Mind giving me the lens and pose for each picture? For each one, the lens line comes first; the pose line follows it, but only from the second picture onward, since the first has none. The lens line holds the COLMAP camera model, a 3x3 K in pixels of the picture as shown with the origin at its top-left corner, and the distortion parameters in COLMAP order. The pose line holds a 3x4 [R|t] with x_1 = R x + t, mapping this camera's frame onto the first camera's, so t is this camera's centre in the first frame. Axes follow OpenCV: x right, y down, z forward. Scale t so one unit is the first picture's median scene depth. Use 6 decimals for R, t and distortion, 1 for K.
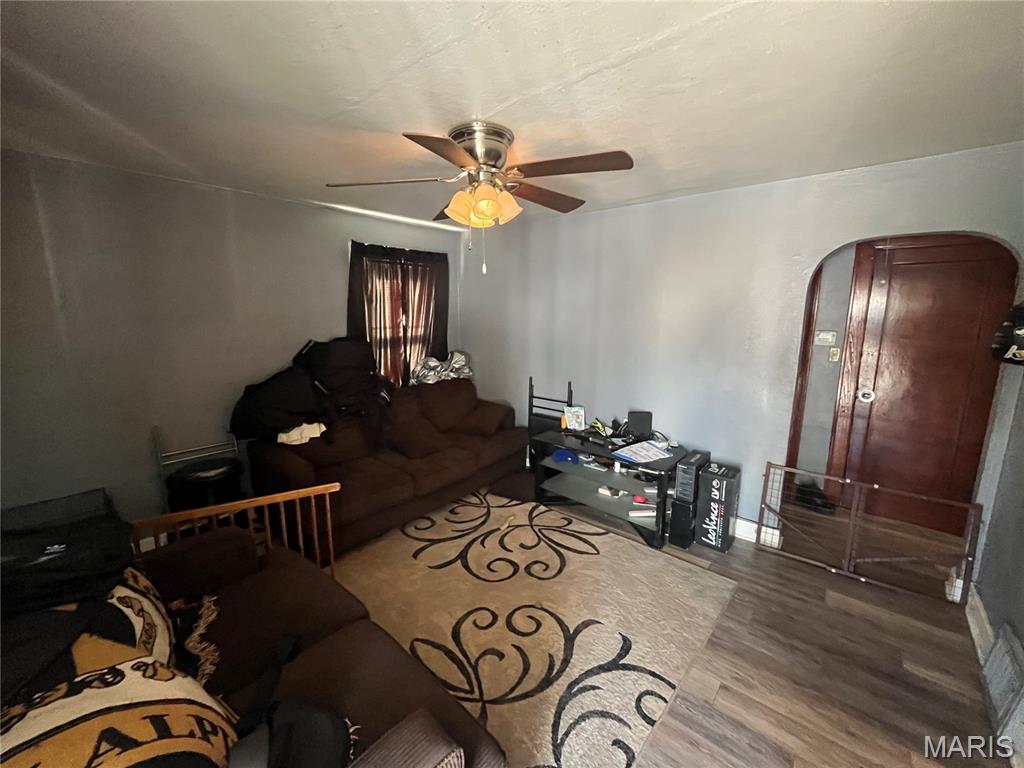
lens RADIAL K [[415.7, 0, 512.0], [0, 415.7, 384.0], [0, 0, 1]] dist [0.011850, 0.000080]
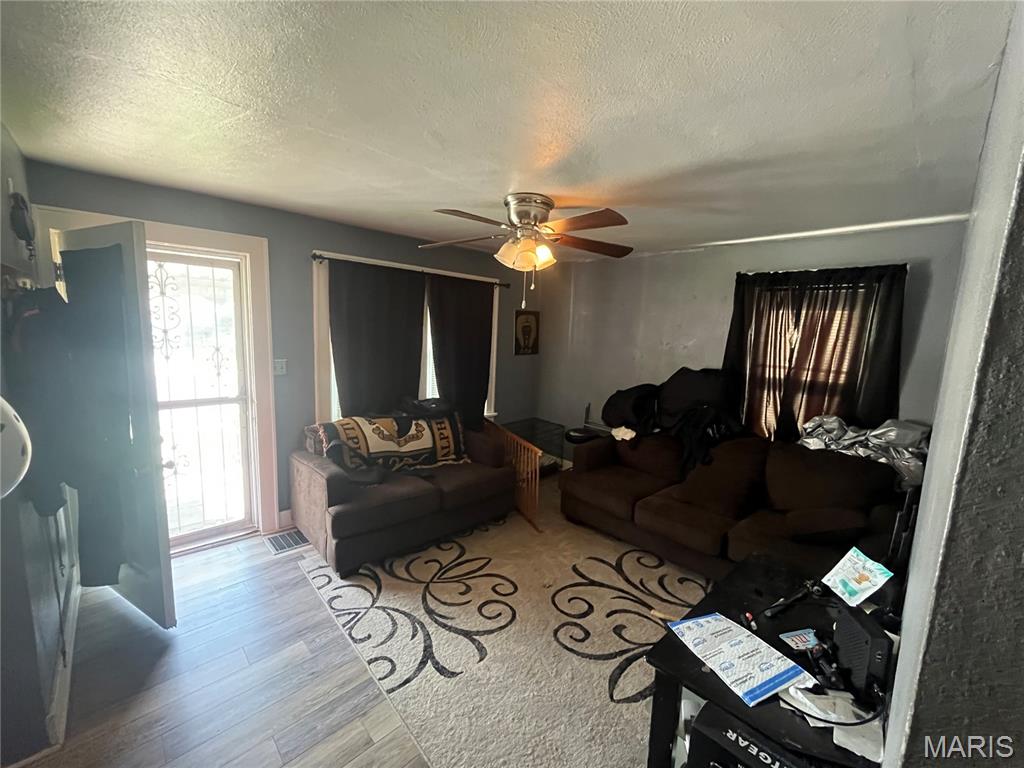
lens RADIAL K [[413.8, 0, 512.0], [0, 413.8, 384.0], [0, 0, 1]] dist [-0.000688, -0.000030]
pose [[-0.099301, 0.133813, -0.986019, 0.857380], [-0.218868, 0.963712, 0.152828, -0.165364], [0.970689, 0.230984, -0.066410, 0.800484]]
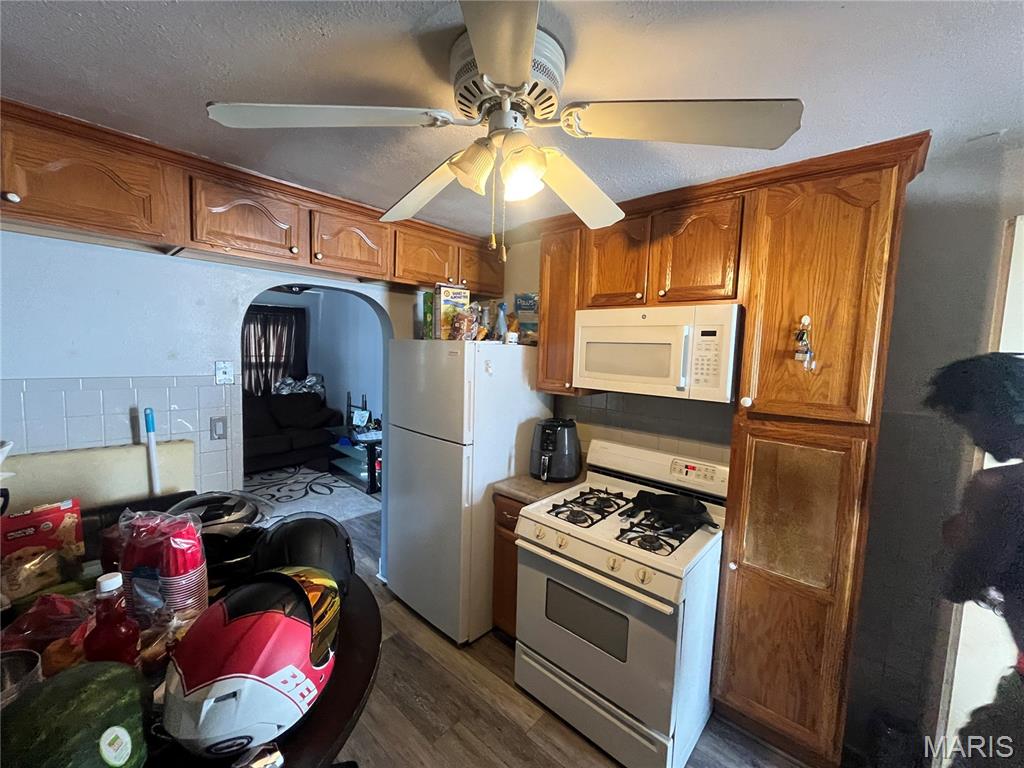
lens RADIAL K [[413.8, 0, 512.0], [0, 413.8, 384.0], [0, 0, 1]] dist [-0.000688, -0.000030]
pose [[0.999022, 0.031596, -0.030916, 1.015584], [-0.034081, 0.995929, -0.083453, 0.087070], [0.028153, 0.084425, 0.996032, -0.684939]]
